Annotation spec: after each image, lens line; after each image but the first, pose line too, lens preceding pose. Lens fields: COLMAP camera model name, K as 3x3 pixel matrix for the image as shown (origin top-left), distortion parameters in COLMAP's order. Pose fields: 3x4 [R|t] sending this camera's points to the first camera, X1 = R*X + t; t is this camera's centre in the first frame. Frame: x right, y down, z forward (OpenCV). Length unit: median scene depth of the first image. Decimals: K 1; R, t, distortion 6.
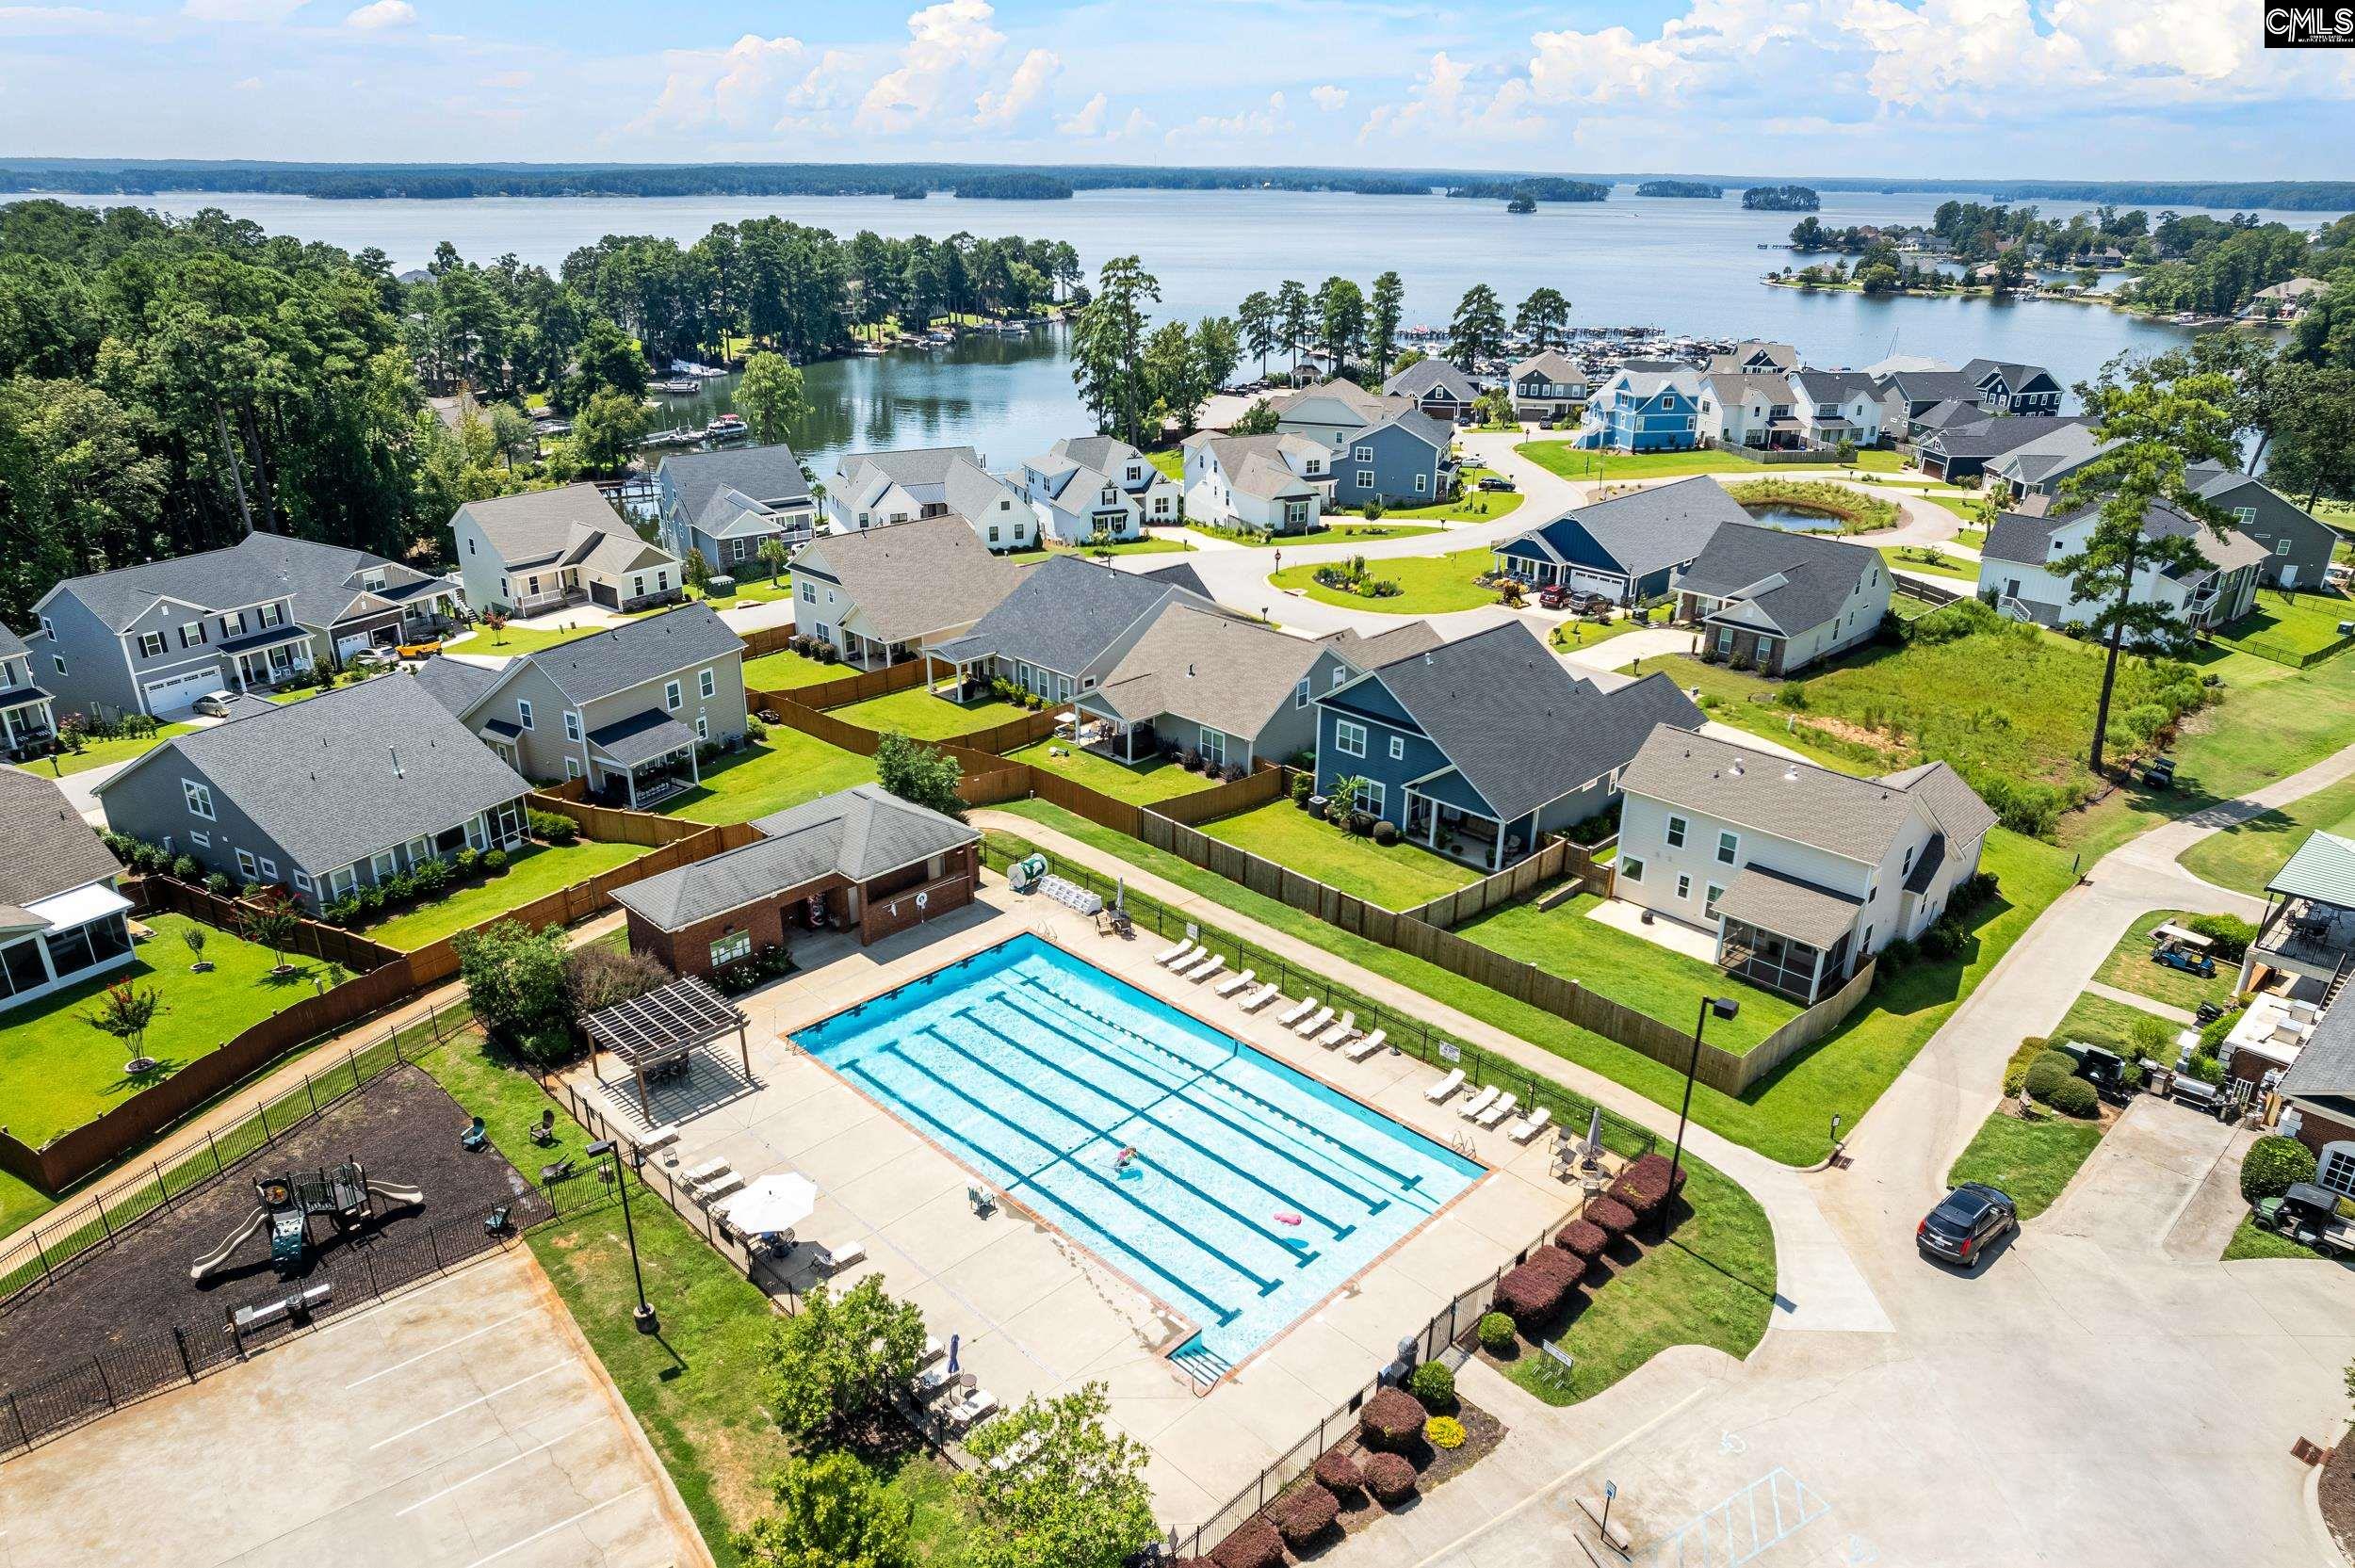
lens RADIAL K [[1528.3, 0, 1177.5], [0, 1528.3, 784.0], [0, 0, 1]] dist [-0.078536, 0.081672]
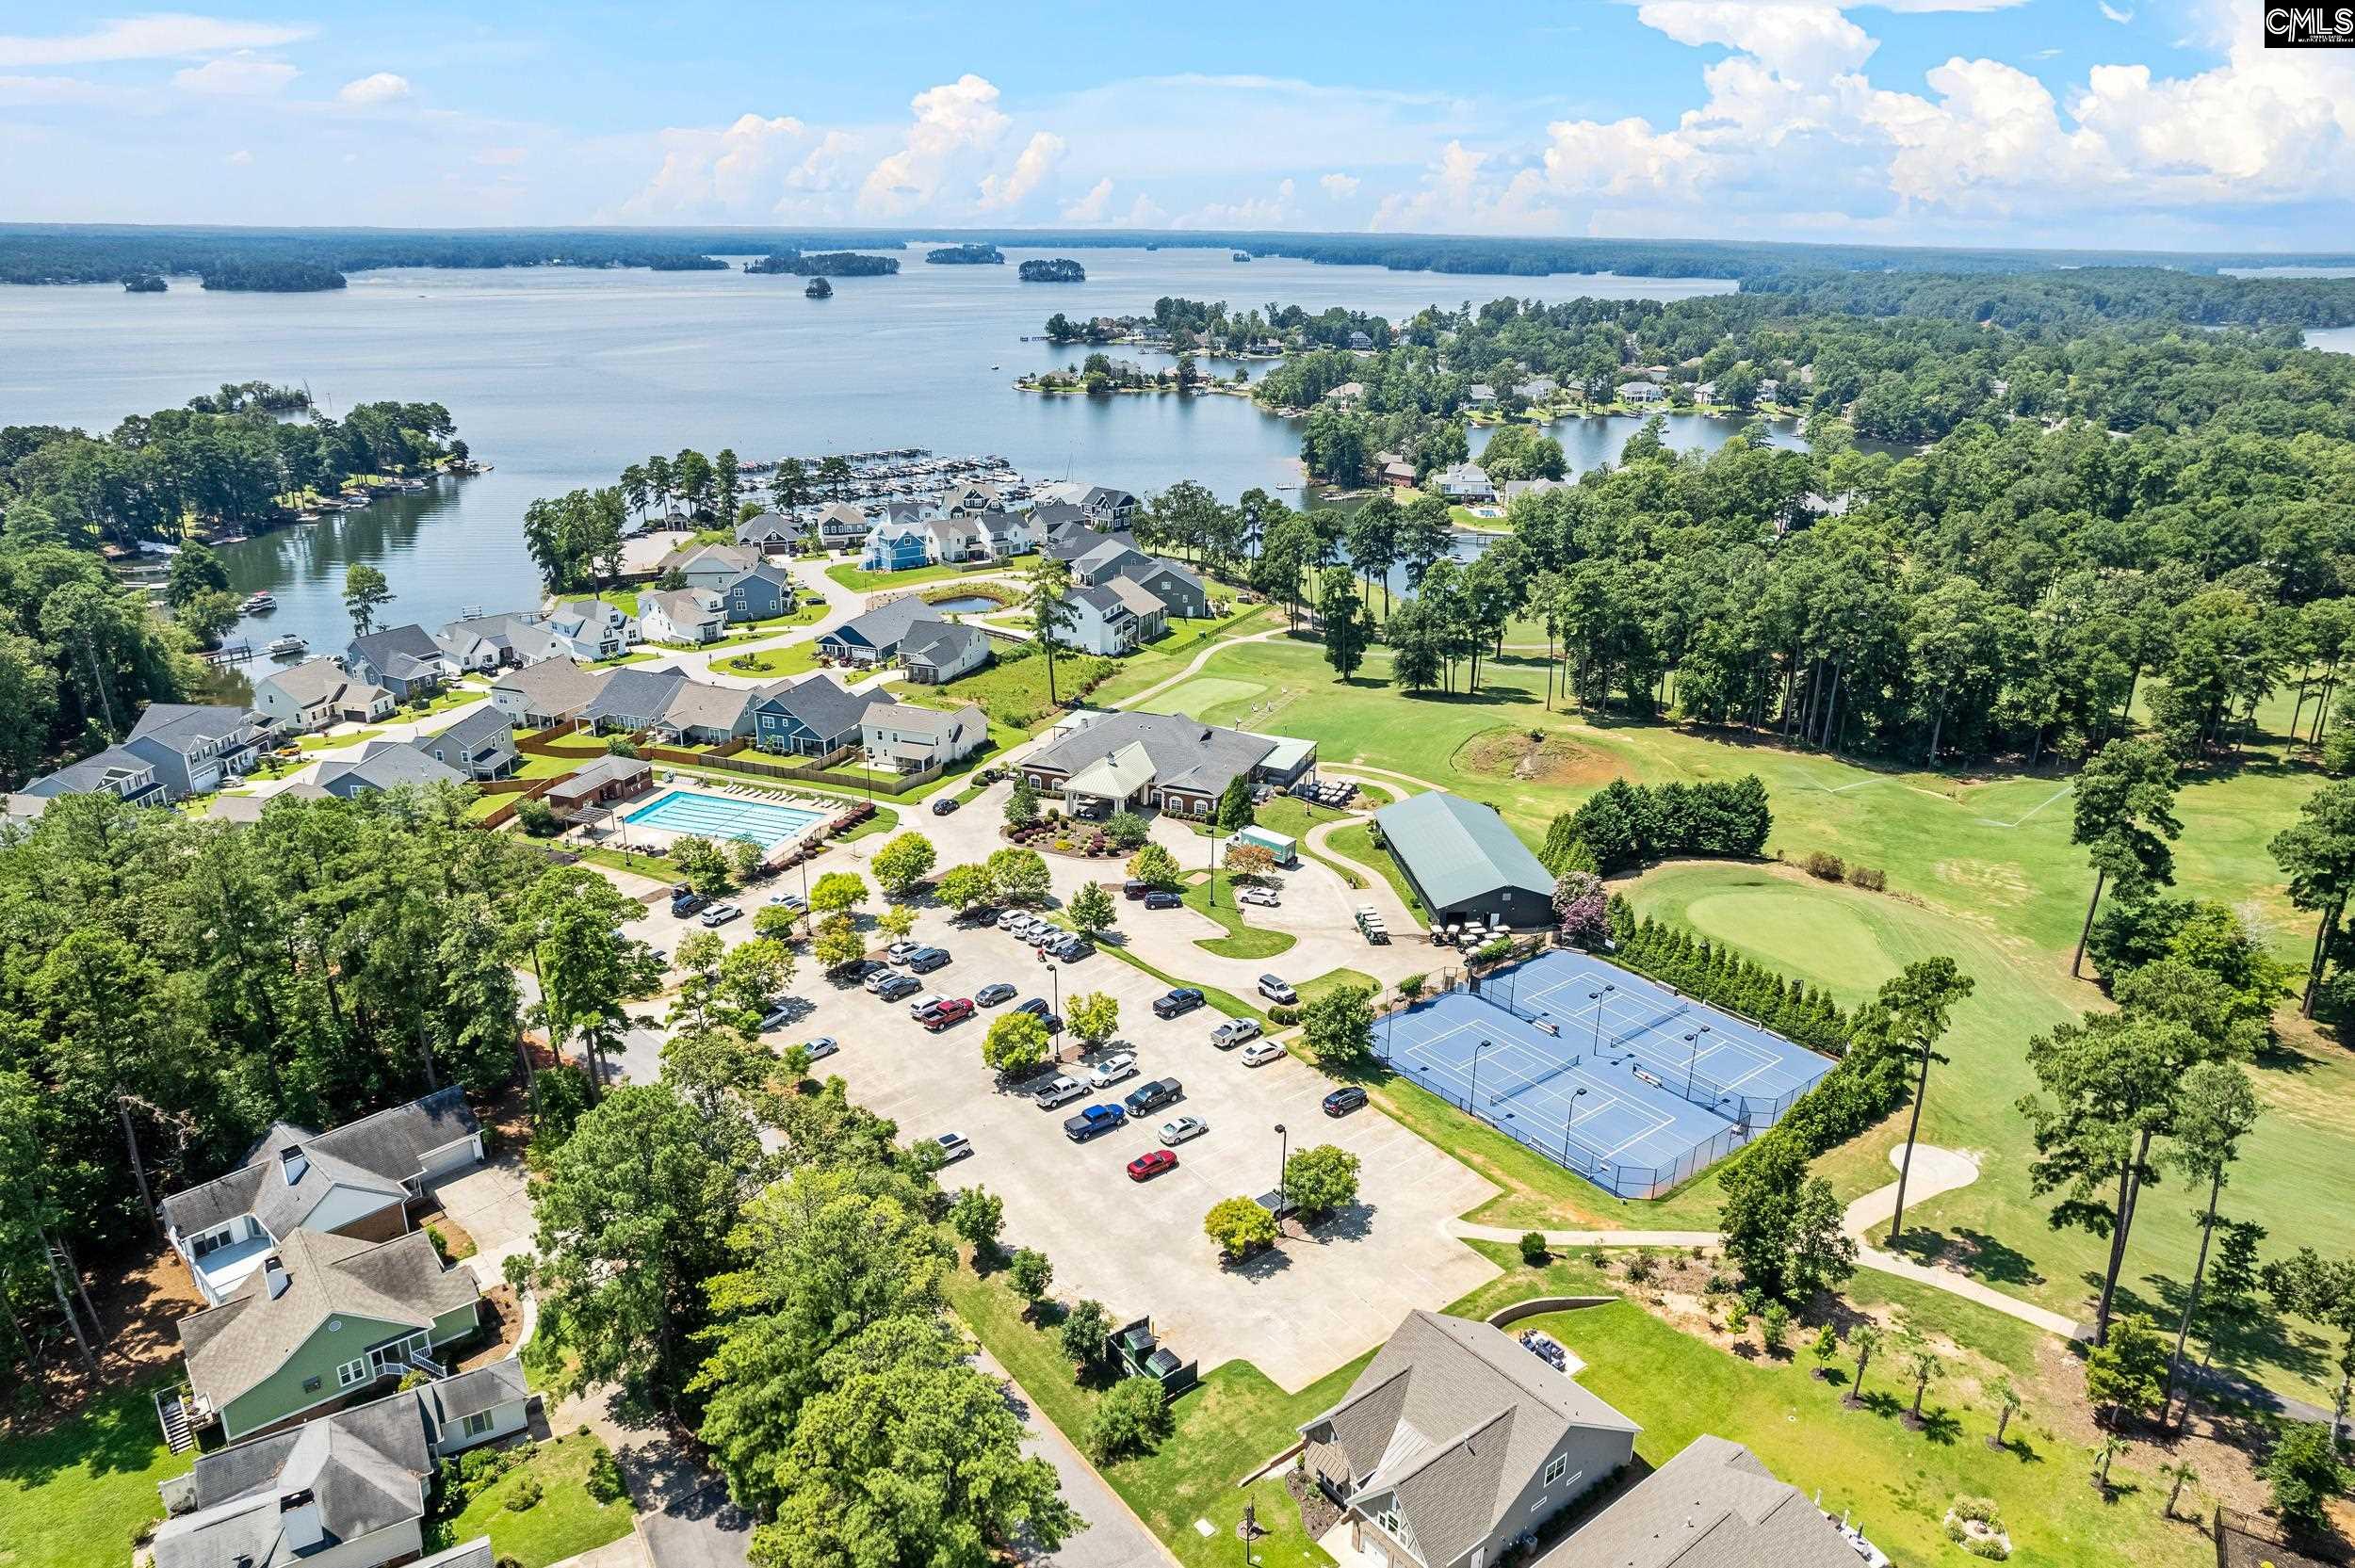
lens RADIAL K [[1557.3, 0, 1177.5], [0, 1557.3, 784.0], [0, 0, 1]] dist [-0.065245, 0.064859]
pose [[0.911014, -0.140983, 0.387528, -0.151572], [0.155355, 0.987841, -0.005837, 0.101200], [-0.381993, 0.065522, 0.921839, -0.899150]]
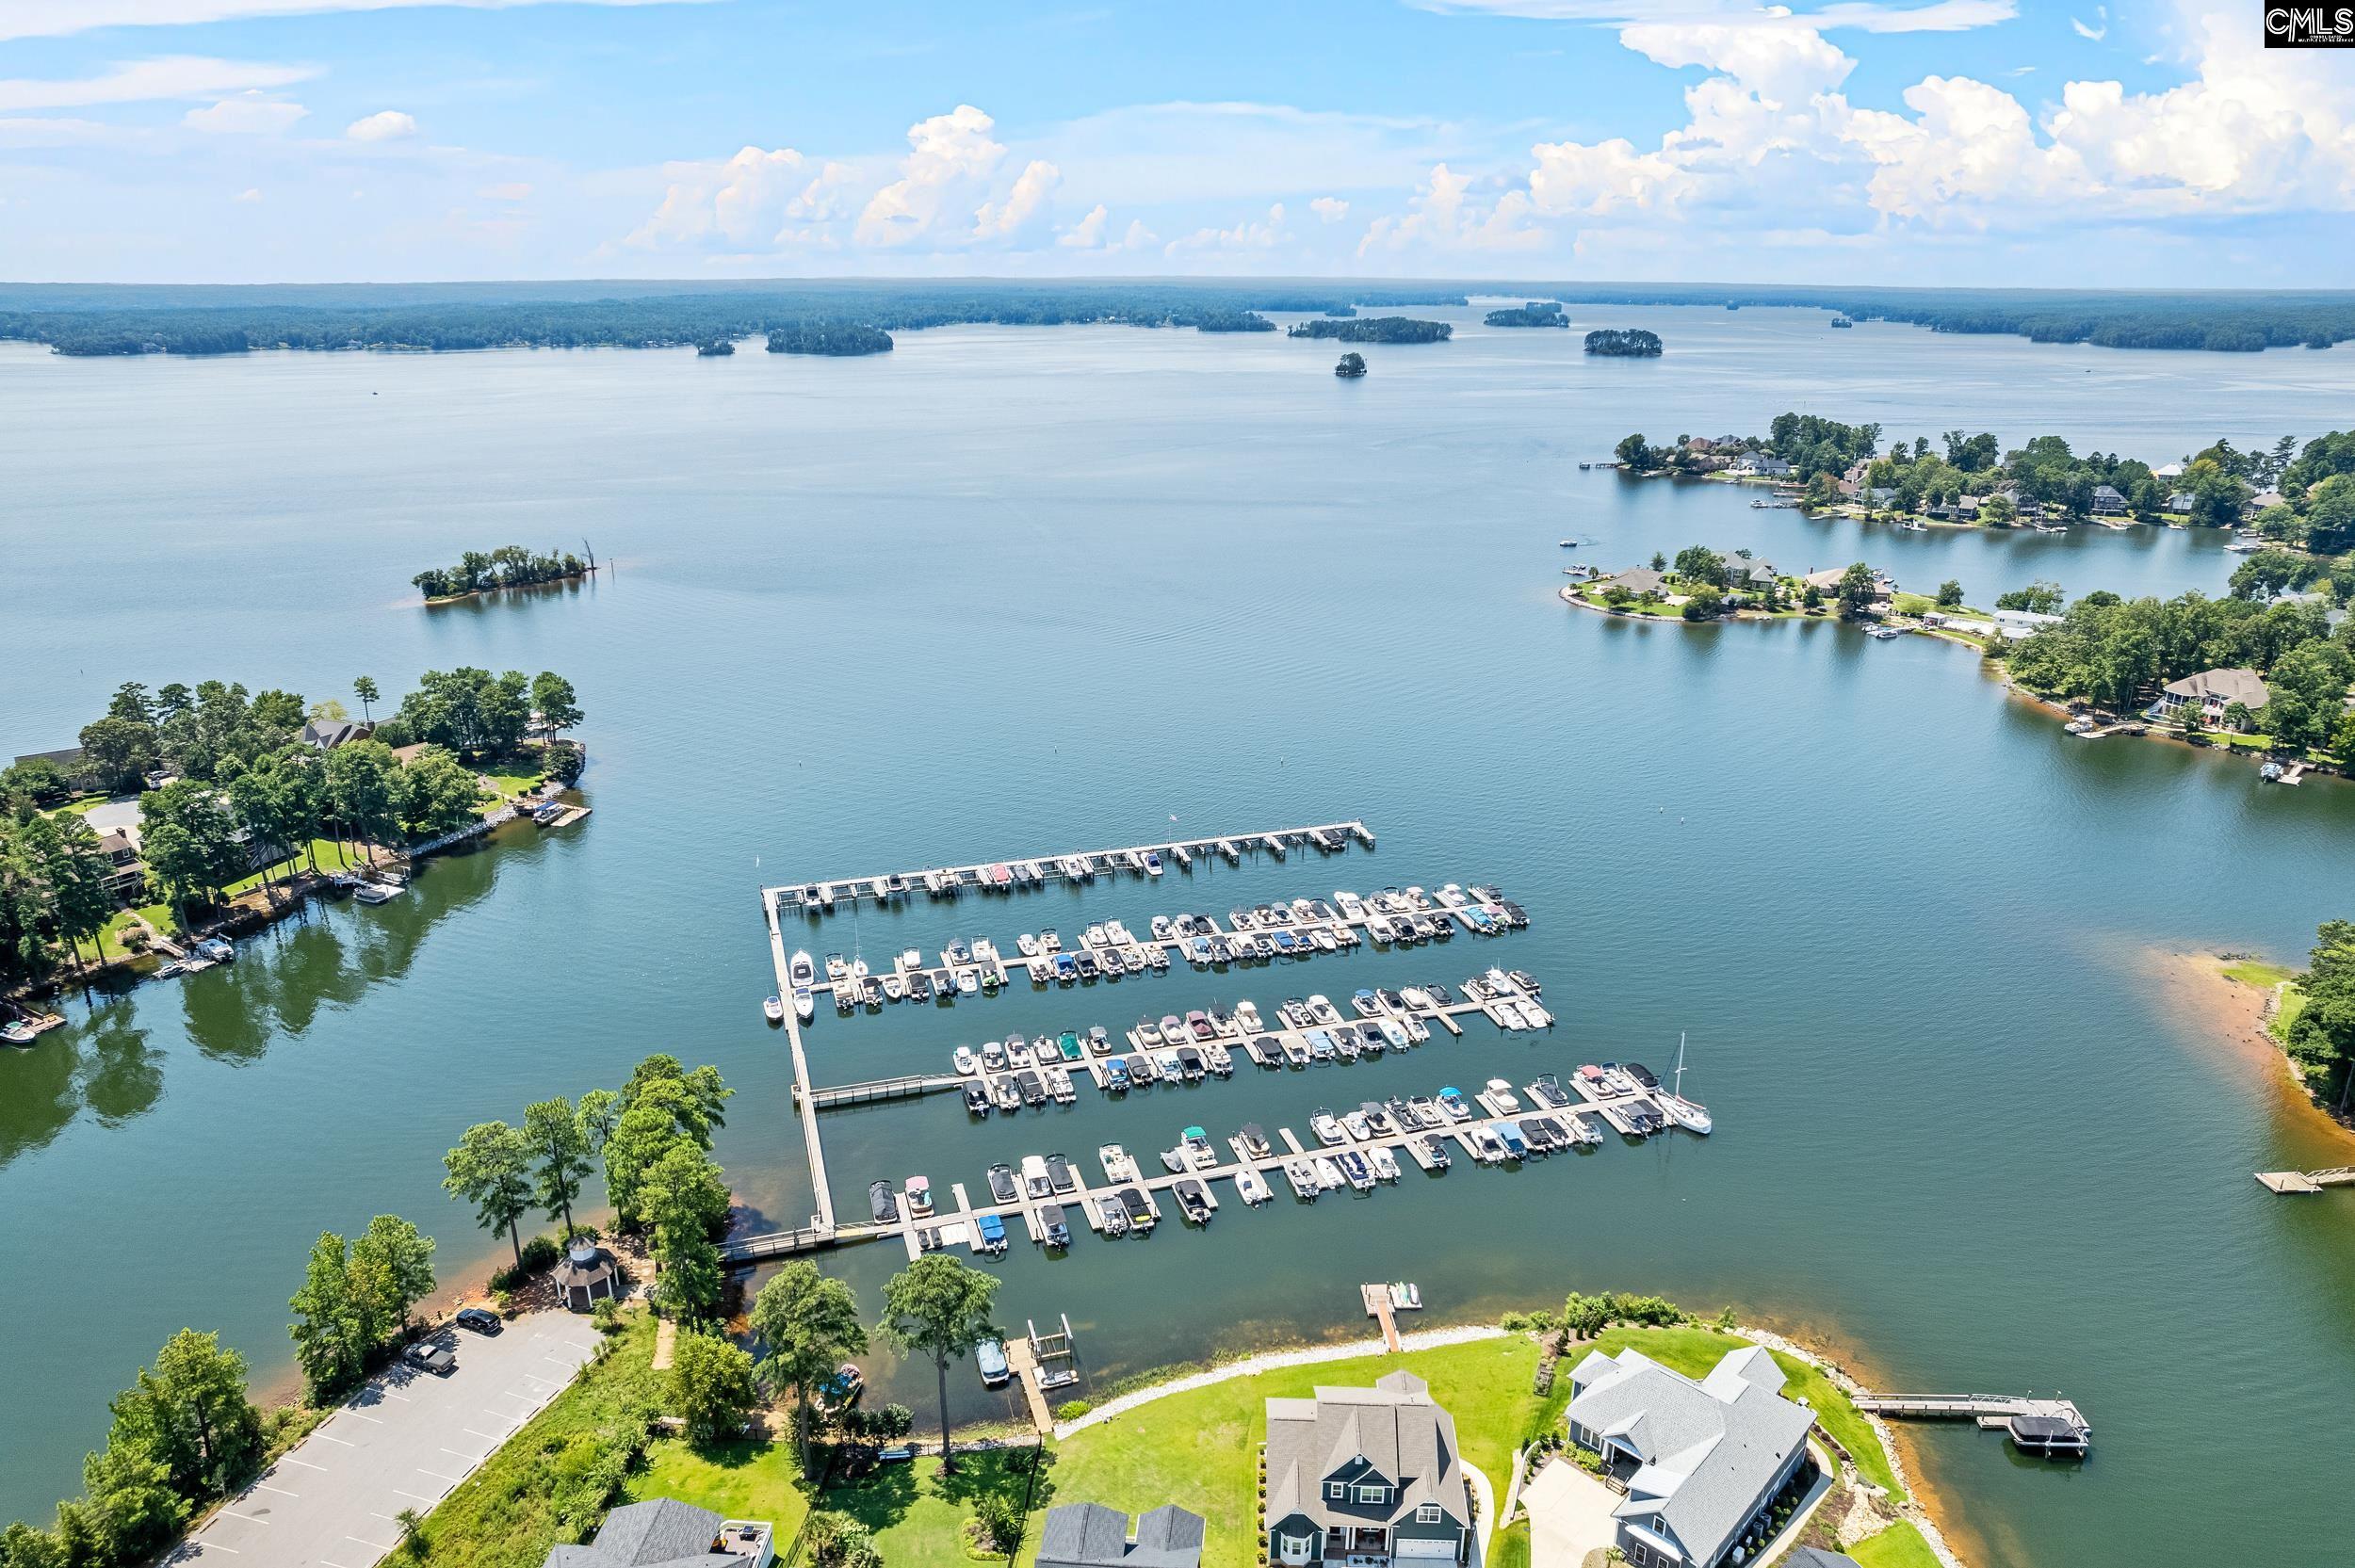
lens RADIAL K [[1528.3, 0, 1177.5], [0, 1528.3, 784.0], [0, 0, 1]] dist [-0.078536, 0.081672]
pose [[0.997053, -0.029790, 0.070690, 0.469012], [0.034085, 0.997595, -0.060356, -0.723695], [-0.068722, 0.062588, 0.995671, 0.810407]]
